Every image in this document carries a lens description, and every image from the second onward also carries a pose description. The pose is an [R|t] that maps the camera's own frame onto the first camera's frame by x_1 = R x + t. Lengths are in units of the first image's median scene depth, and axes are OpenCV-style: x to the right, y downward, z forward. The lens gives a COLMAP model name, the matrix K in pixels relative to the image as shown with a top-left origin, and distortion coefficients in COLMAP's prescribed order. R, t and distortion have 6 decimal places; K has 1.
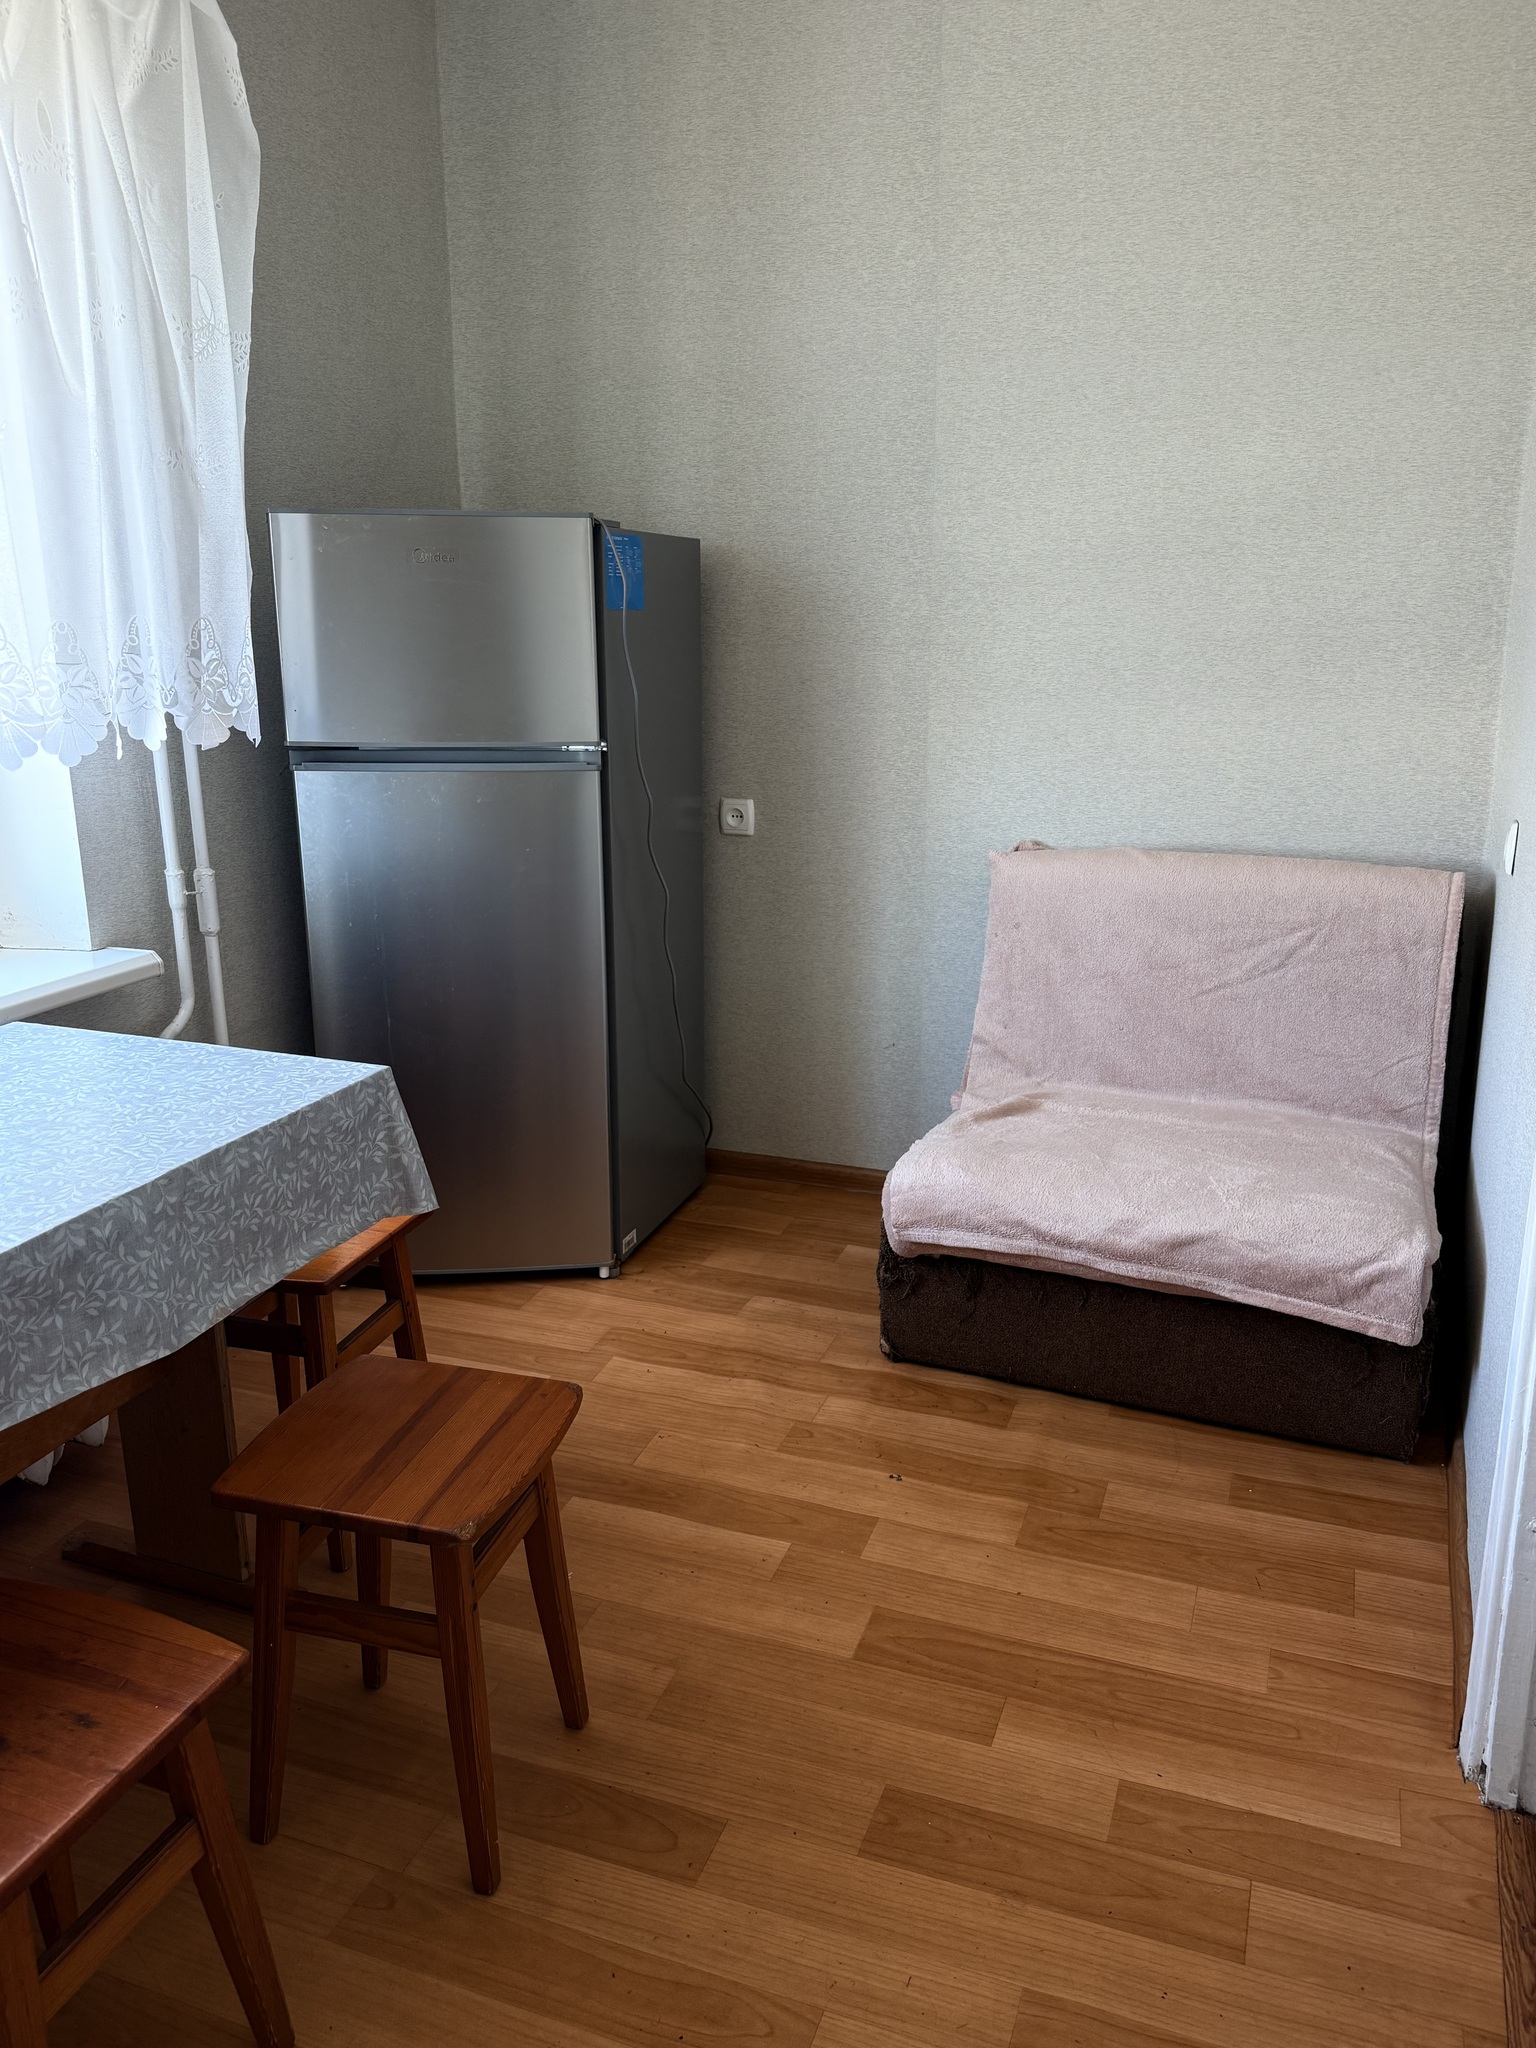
lens RADIAL K [[1542.0, 0, 763.0], [0, 1542.0, 1033.8], [0, 0, 1]] dist [0.087461, -0.117775]
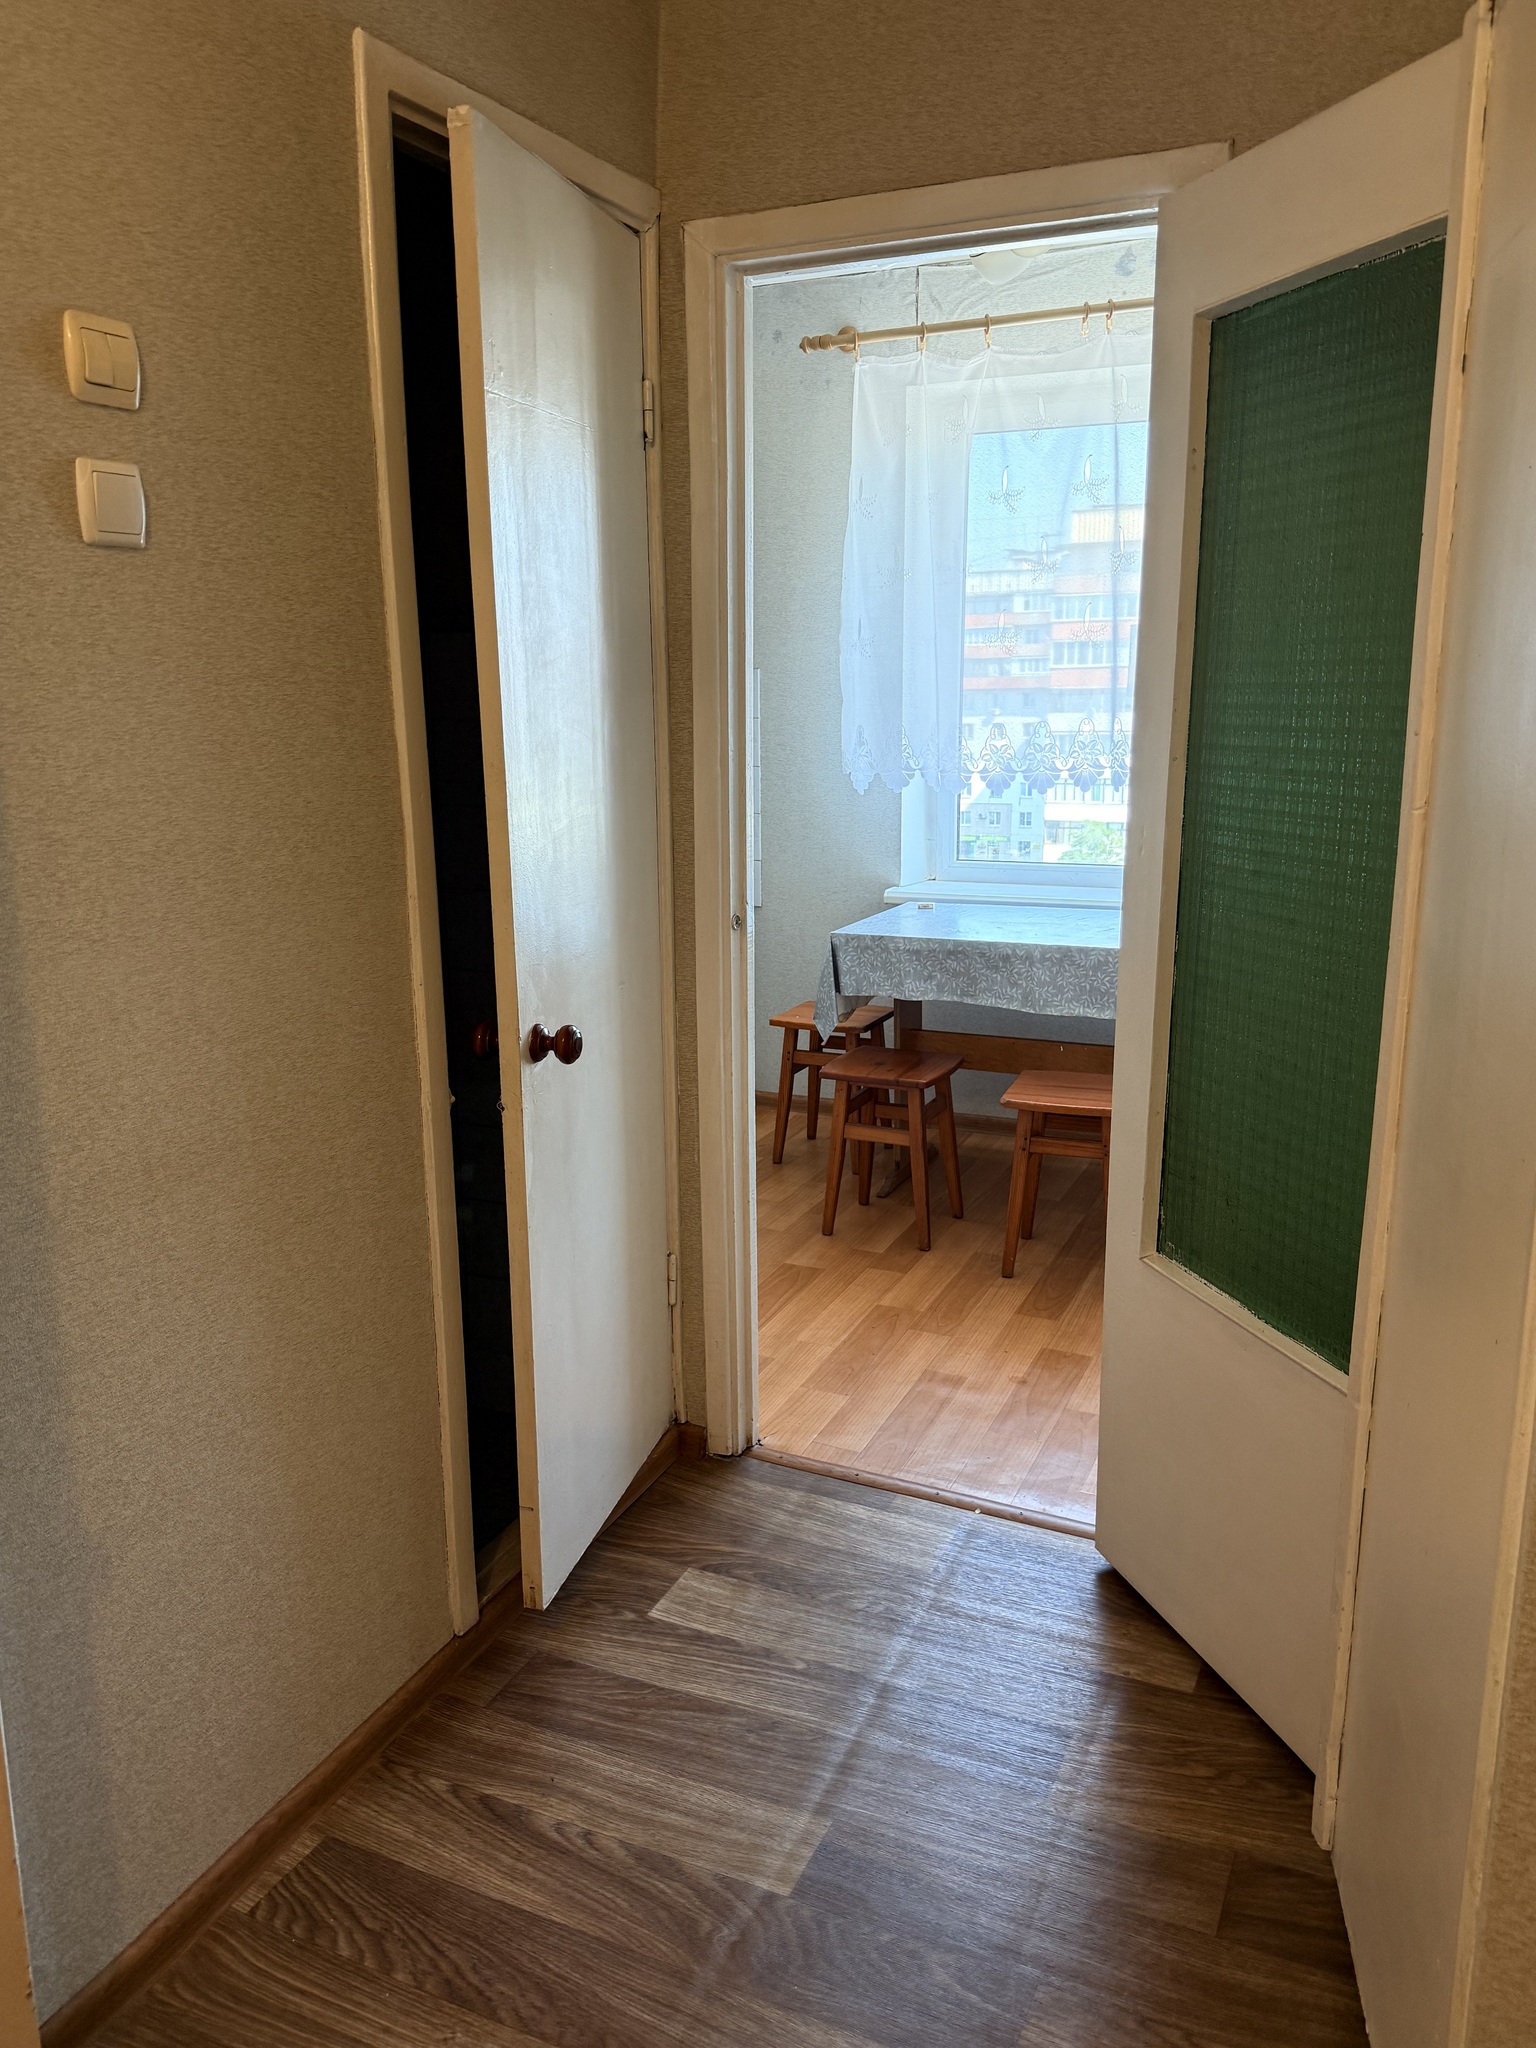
lens RADIAL K [[1542.0, 0, 752.5], [0, 1542.0, 1030.5], [0, 0, 1]] dist [0.087461, -0.117775]
pose [[-0.071754, 0.234648, -0.969429, 1.920067], [-0.265710, 0.932315, 0.245331, -0.238314], [0.961379, 0.275190, -0.004549, 0.552080]]
